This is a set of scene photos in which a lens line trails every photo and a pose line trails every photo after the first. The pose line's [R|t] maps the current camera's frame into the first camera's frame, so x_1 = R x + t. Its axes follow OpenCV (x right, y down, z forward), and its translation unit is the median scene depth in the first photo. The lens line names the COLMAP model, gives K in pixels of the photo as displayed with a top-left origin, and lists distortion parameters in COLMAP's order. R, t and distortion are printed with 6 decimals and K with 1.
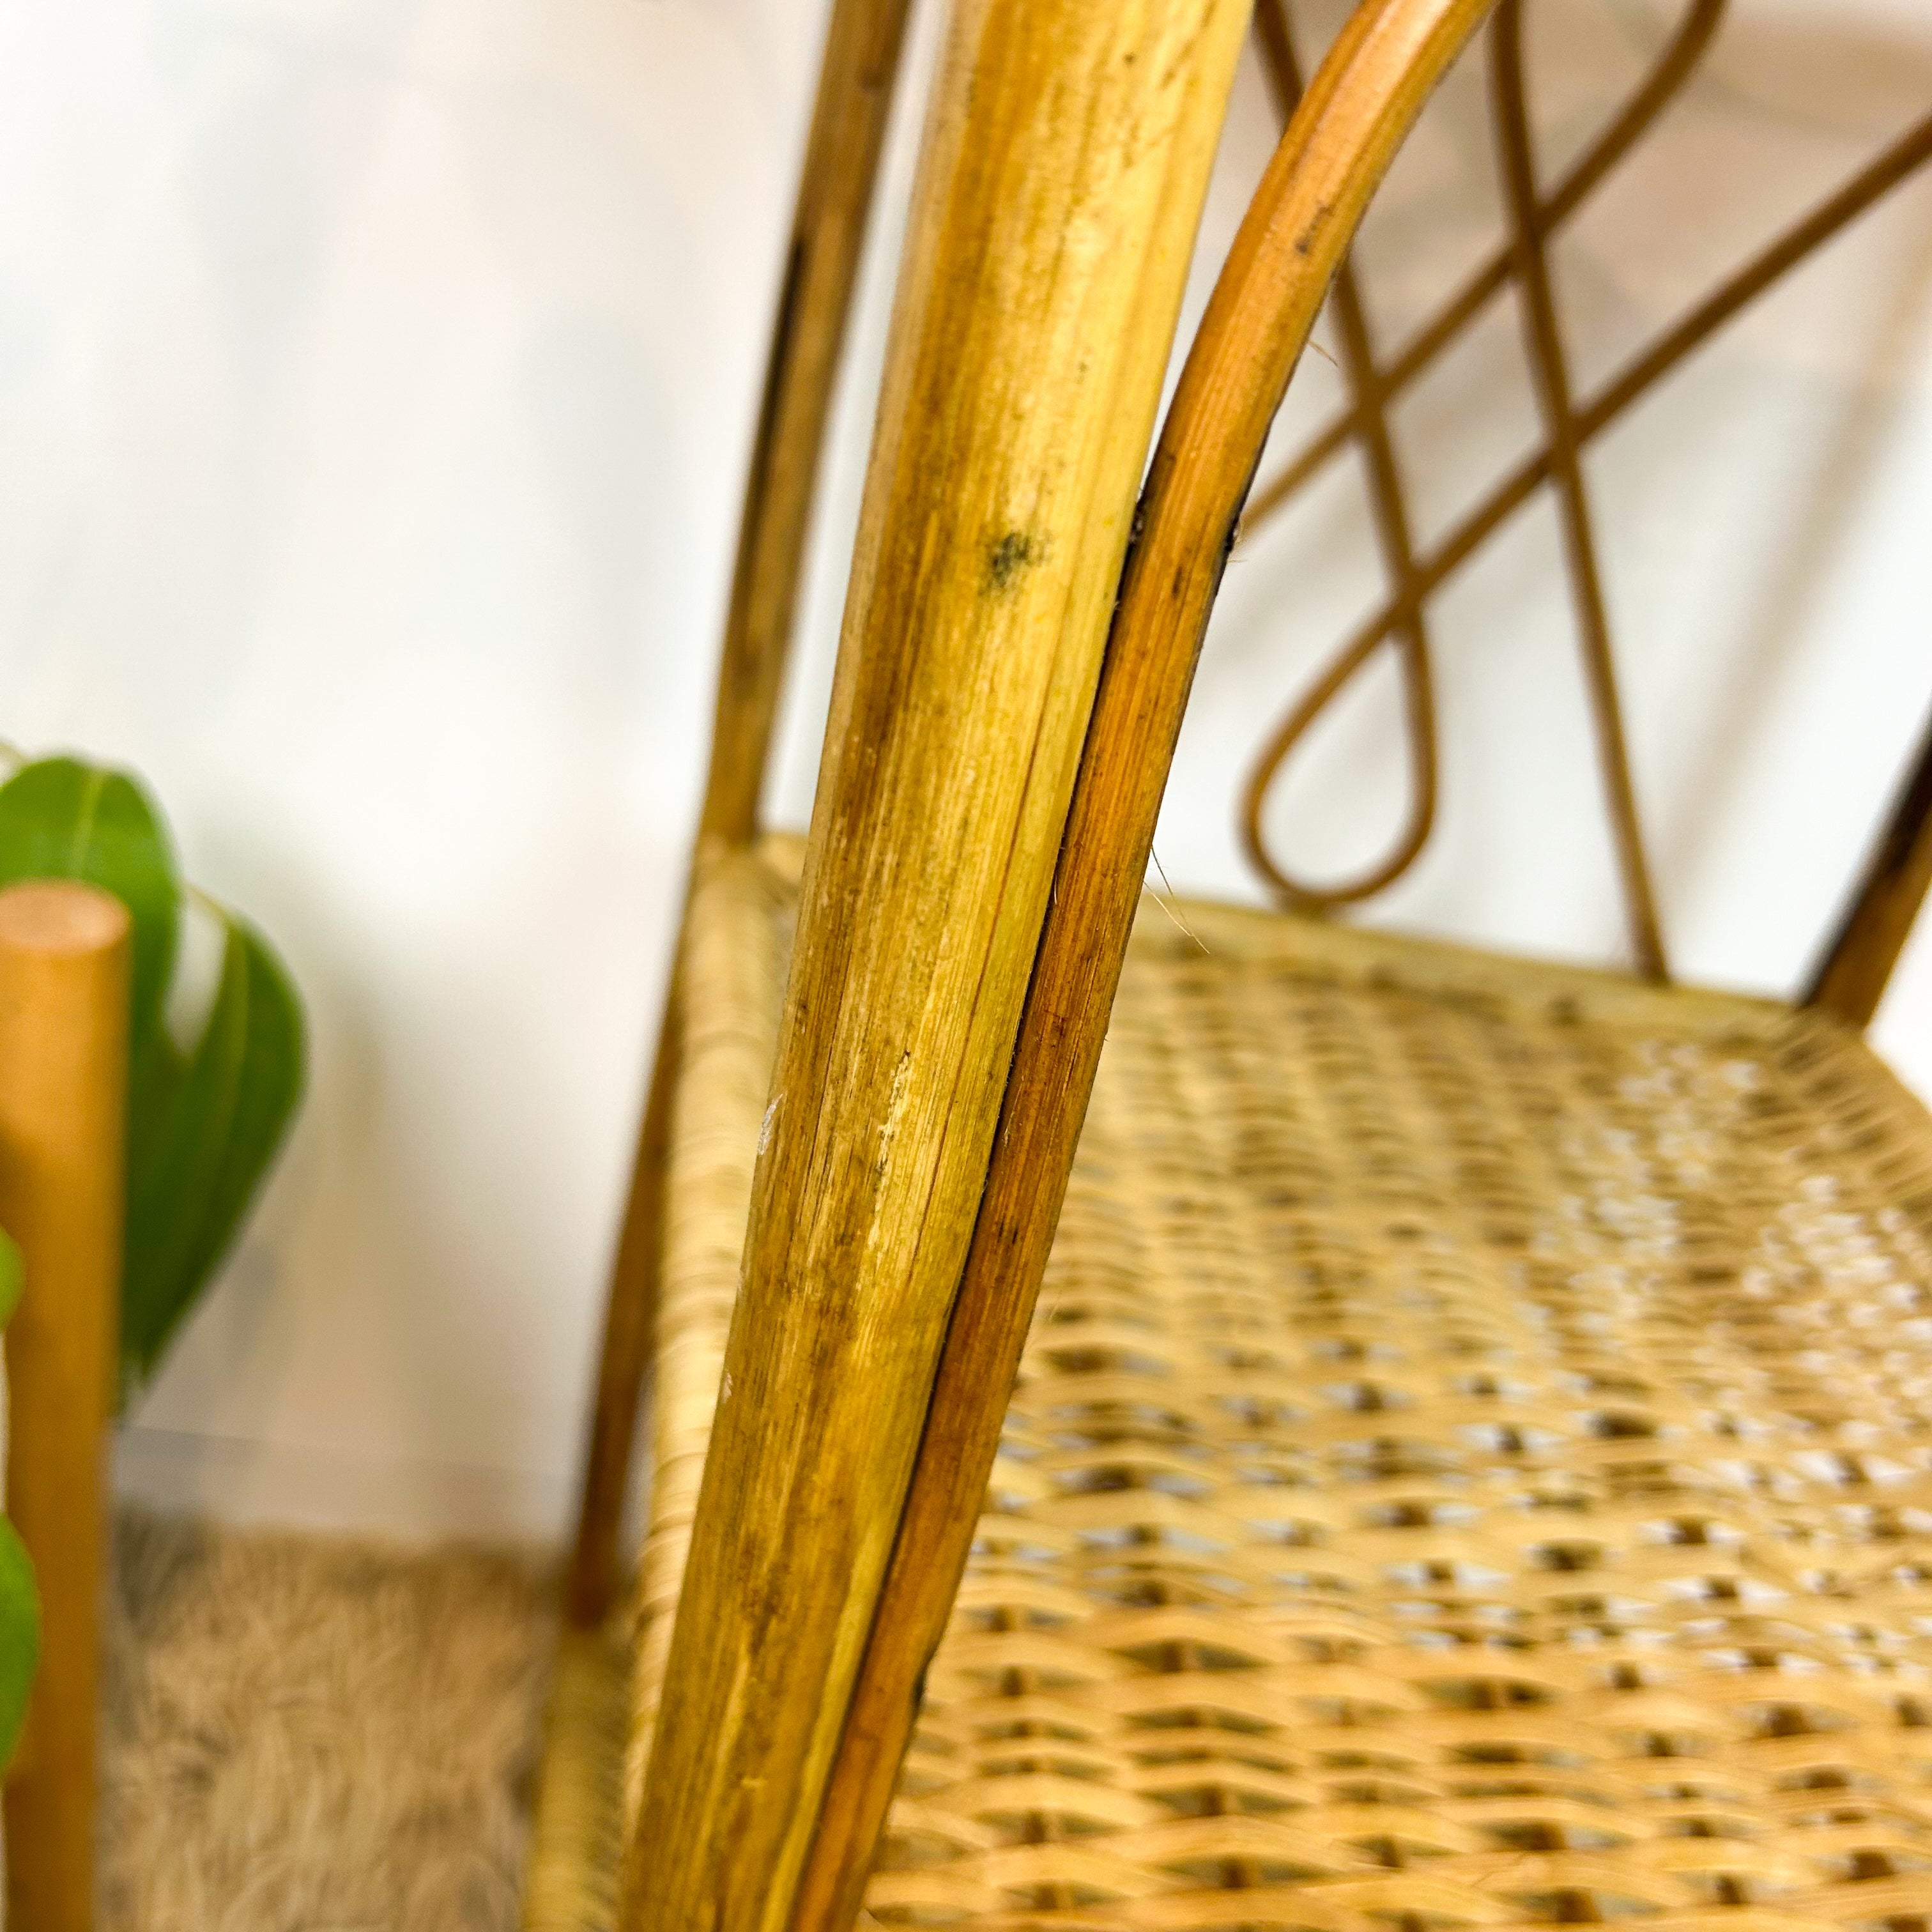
lens RADIAL K [[2037.0, 0, 966.0], [0, 2037.0, 966.0], [0, 0, 1]] dist [0.013605, -0.001581]
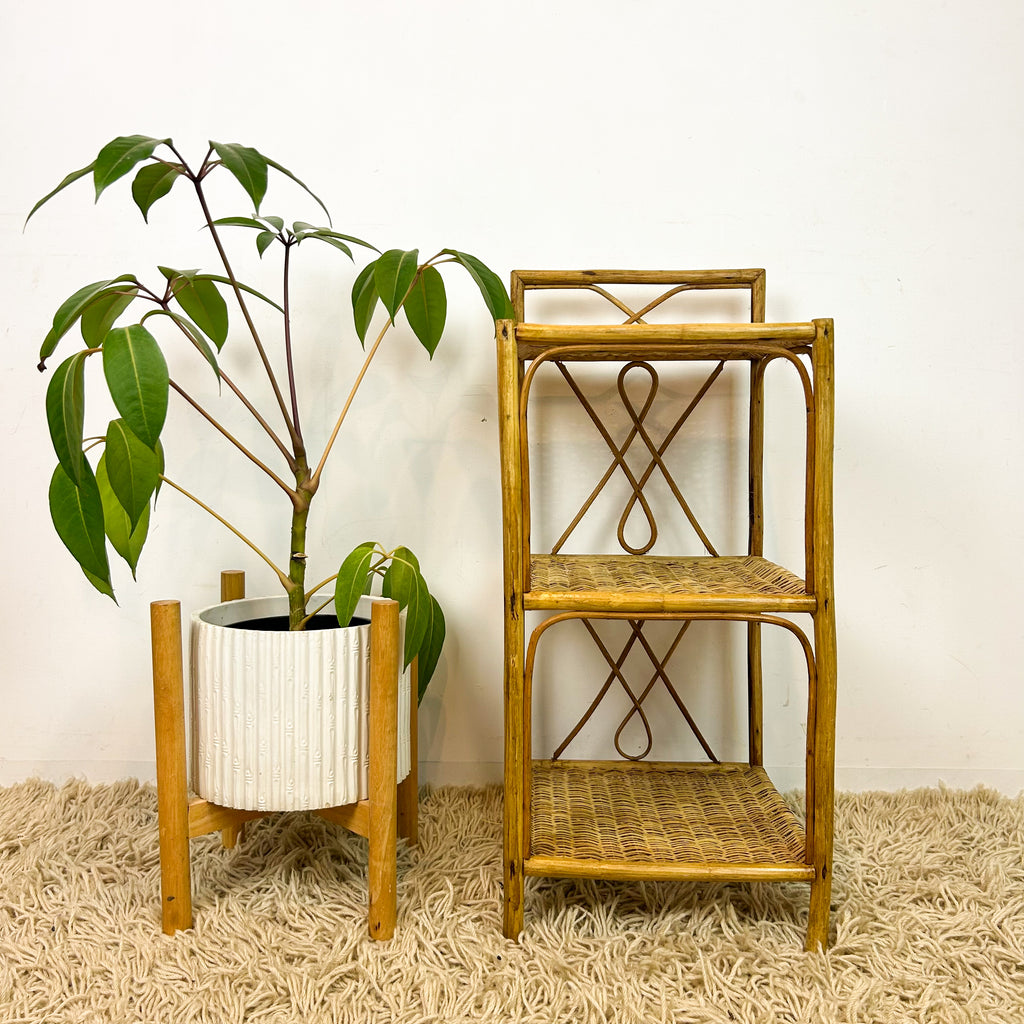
lens RADIAL K [[1022.9, 0, 512.0], [0, 1022.9, 512.0], [0, 0, 1]] dist [0.043027, -0.056003]
pose [[0.968731, -0.211241, -0.130144, 0.233253], [0.136774, 0.892295, -0.430234, 0.965053], [0.207011, 0.398981, 0.893287, -1.412264]]
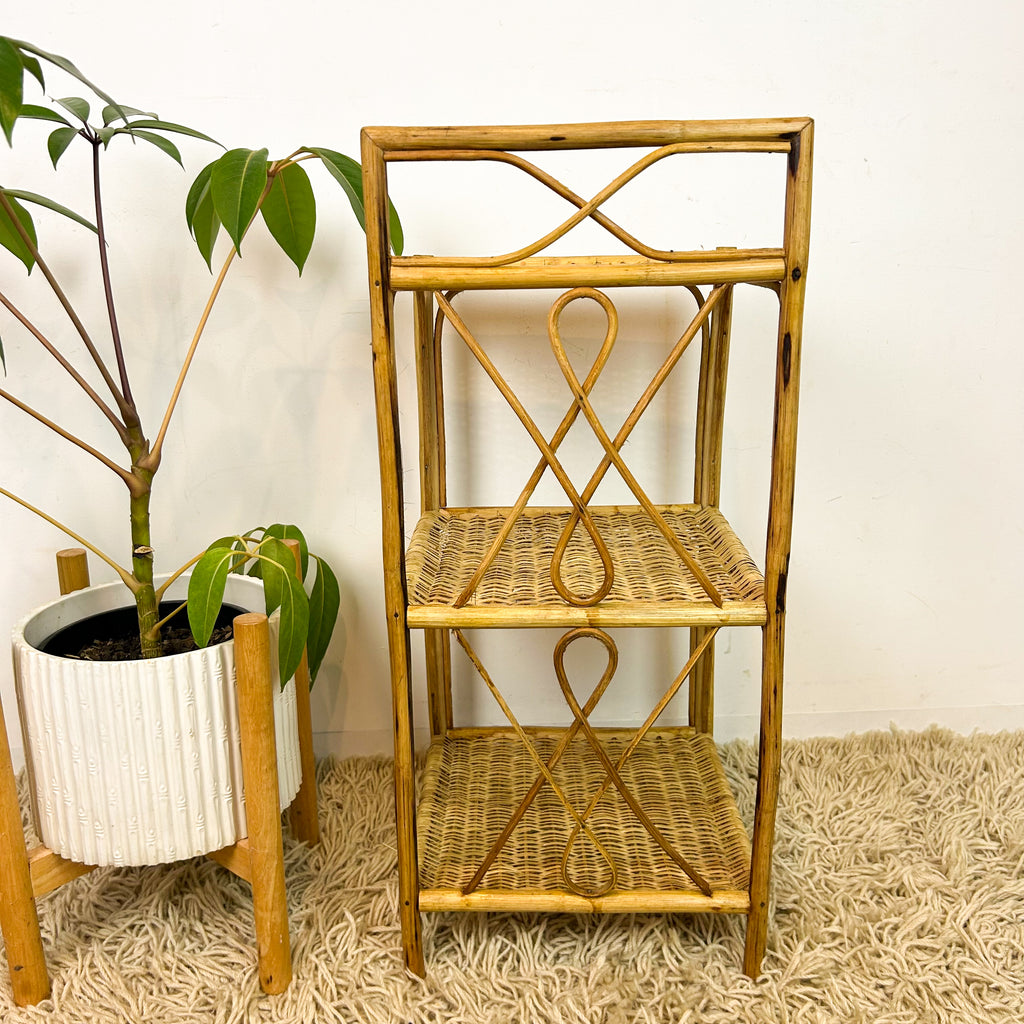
lens RADIAL K [[1036.9, 0, 510.3], [0, 1036.9, 504.6], [0, 0, 1]] dist [-0.003247, 0.020003]
pose [[0.969174, -0.226473, -0.097019, 0.292489], [0.194566, 0.945101, -0.262541, 0.549540], [0.151151, 0.235572, 0.960031, -1.140143]]
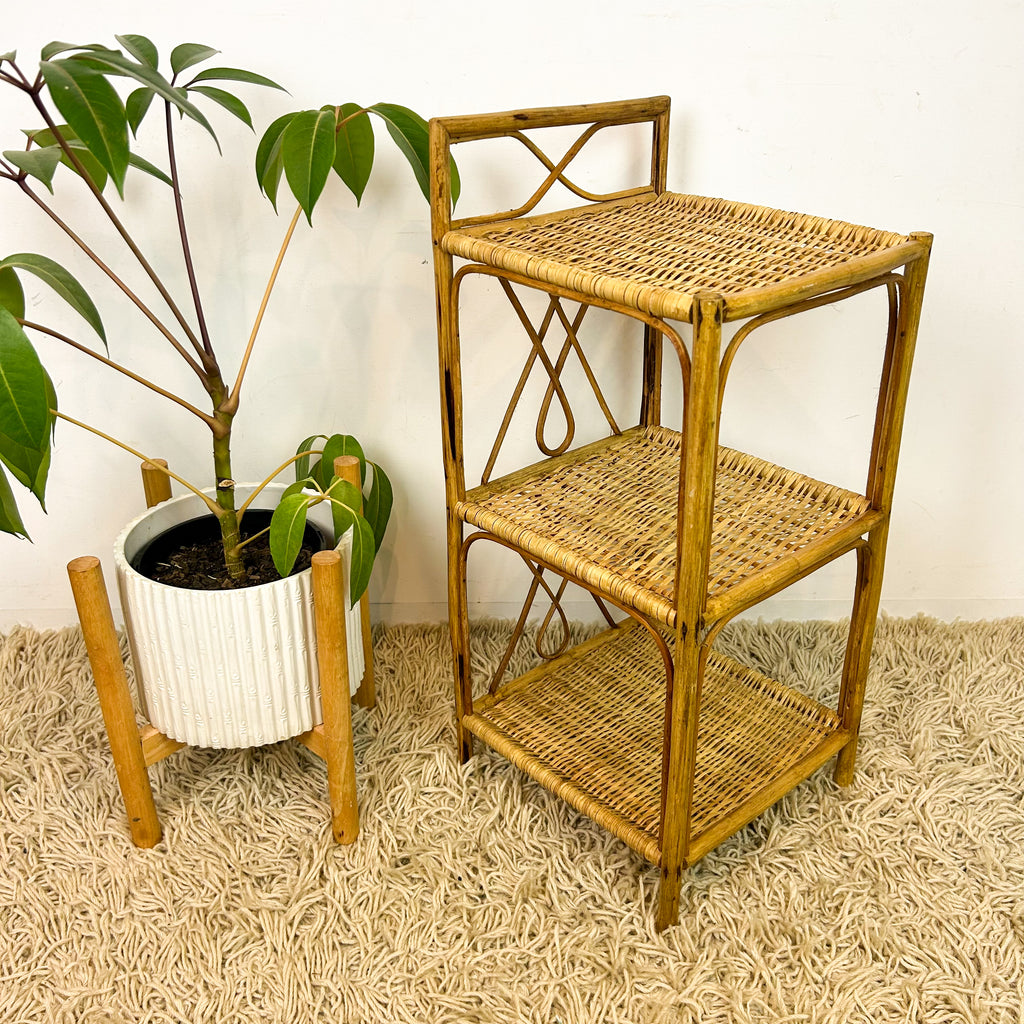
lens RADIAL K [[1027.2, 0, 519.3], [0, 1027.2, 509.5], [0, 0, 1]] dist [0.022767, -0.024324]
pose [[0.974378, -0.166134, -0.151617, 0.334388], [0.161539, 0.985963, -0.042224, 0.249484], [0.156504, 0.016650, 0.987537, -1.381788]]
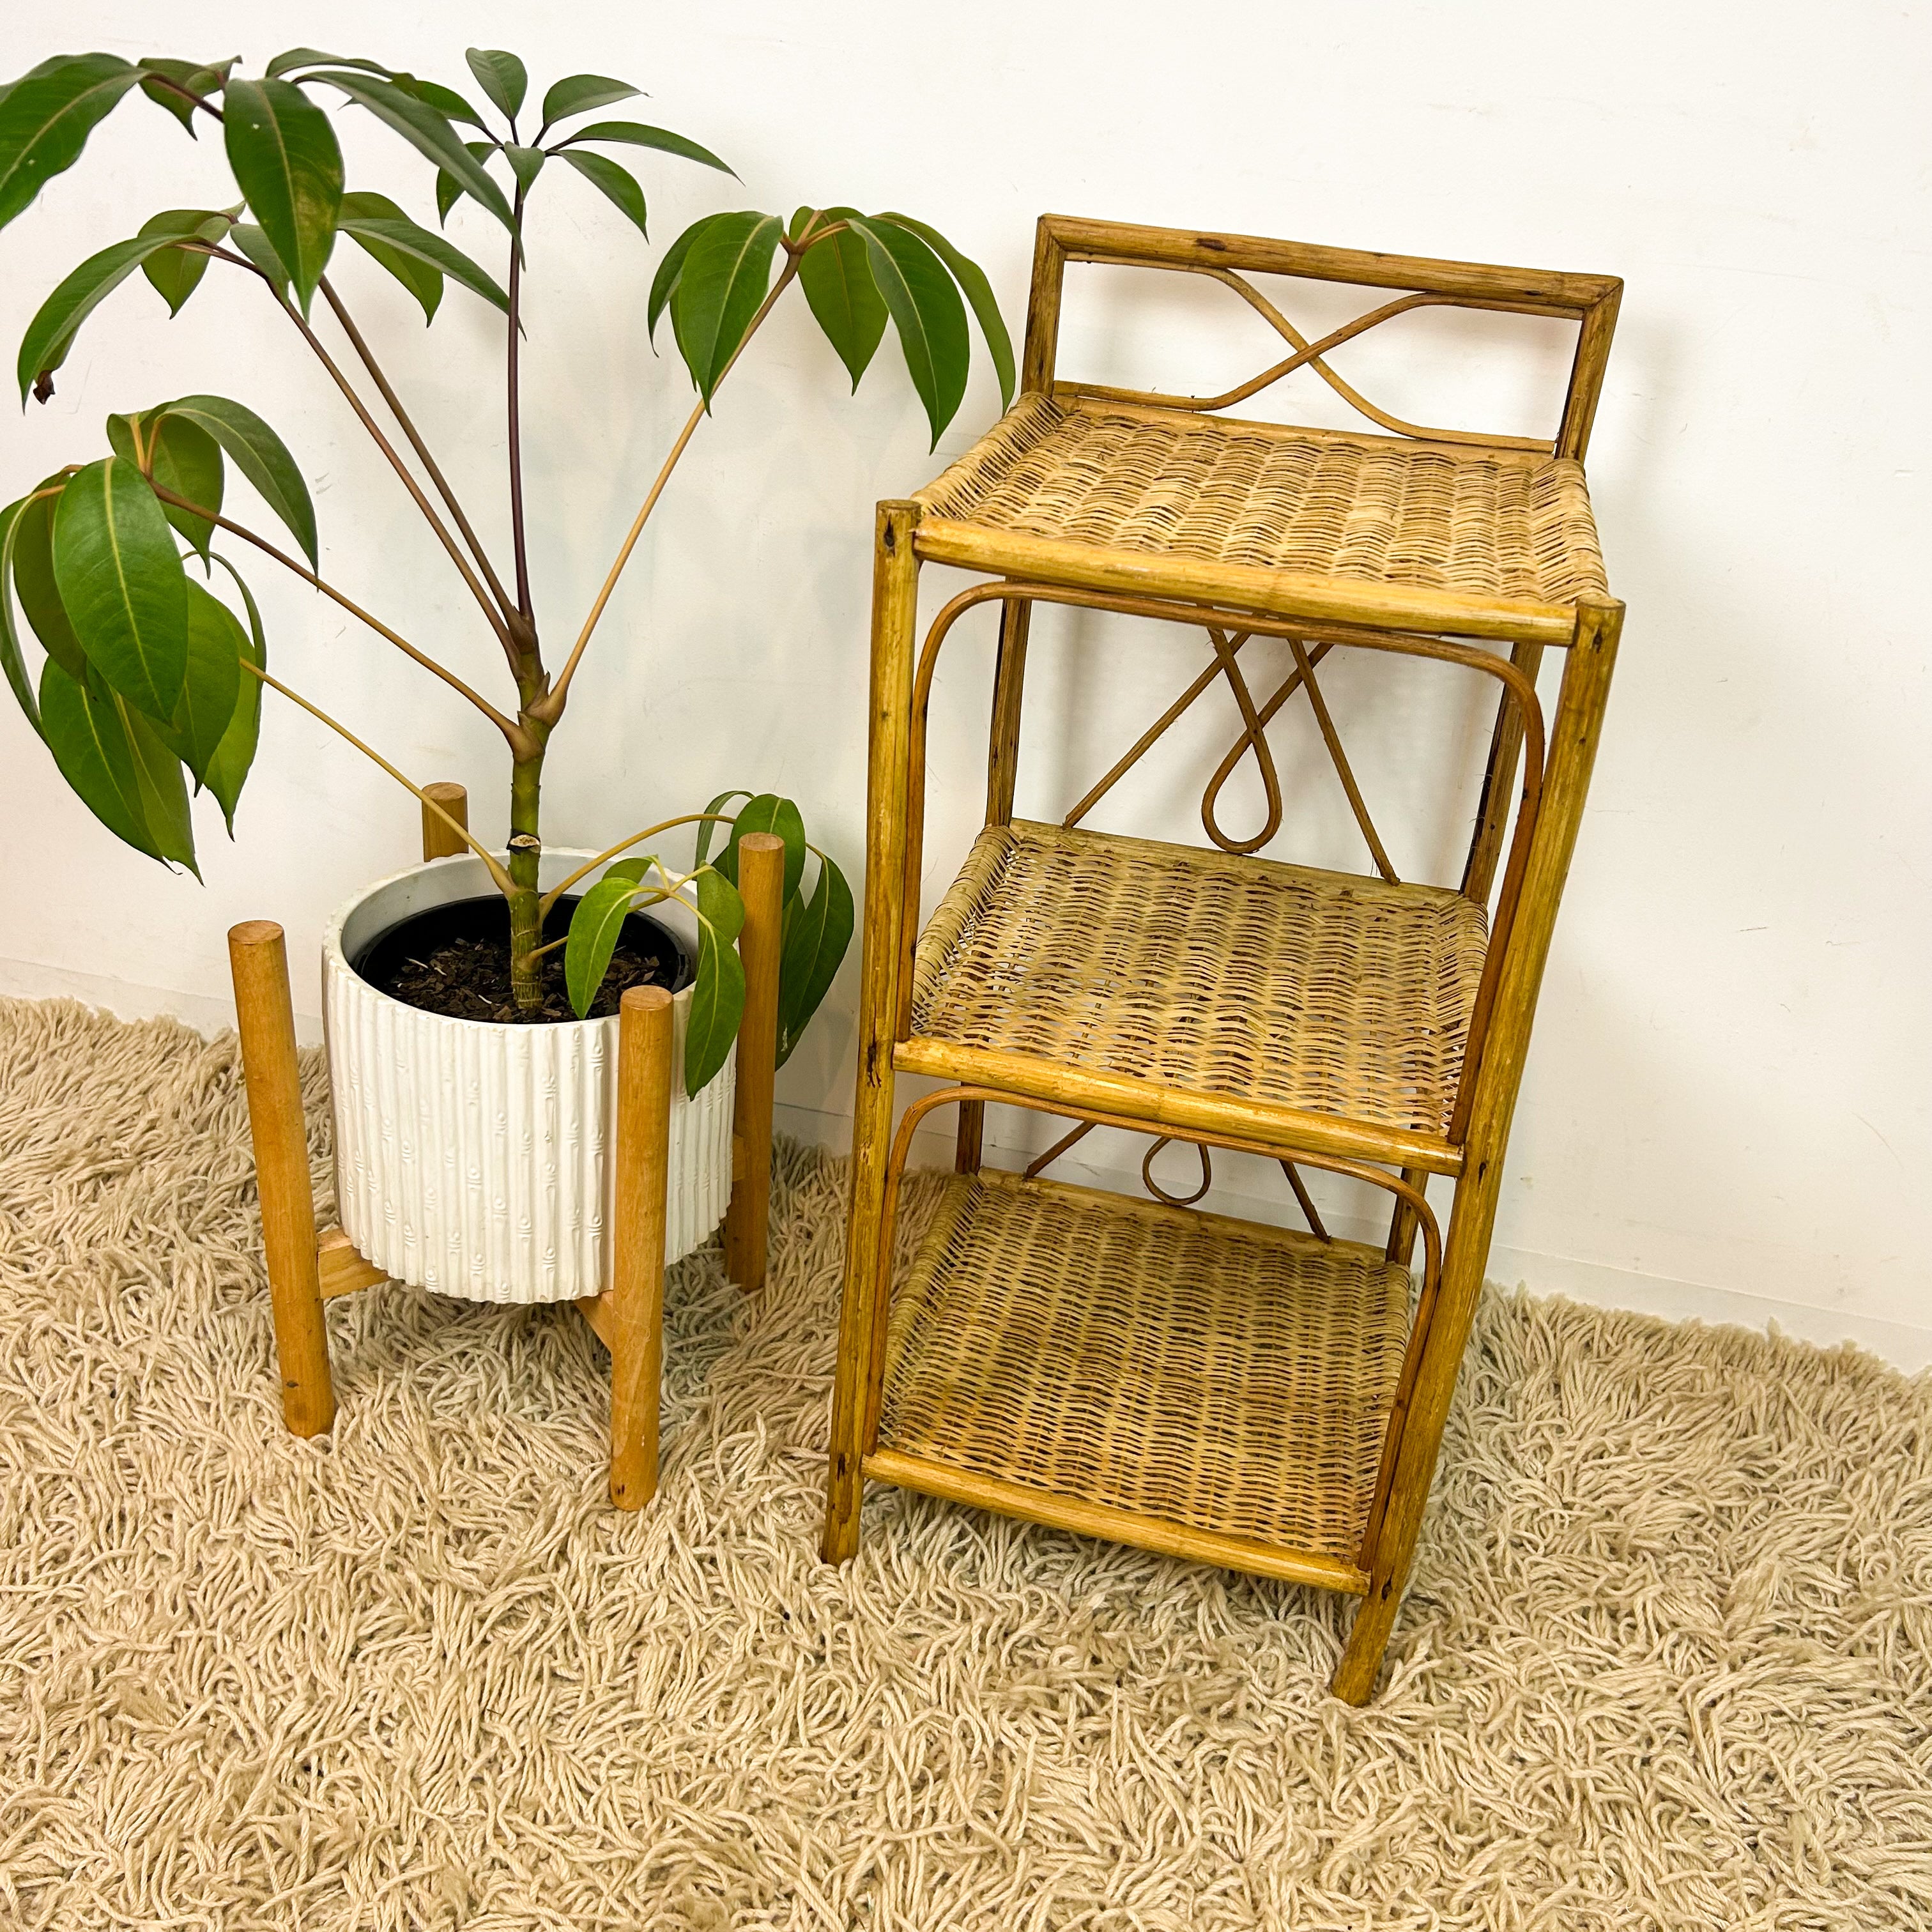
lens RADIAL K [[1925.8, 0, 967.9], [0, 1925.8, 983.5], [0, 0, 1]] dist [0.055942, -0.099078]
pose [[0.943032, 0.011412, -0.332507, 0.678117], [-0.032646, 0.997763, -0.058344, 0.291814], [0.331097, 0.065875, 0.941294, -1.351801]]
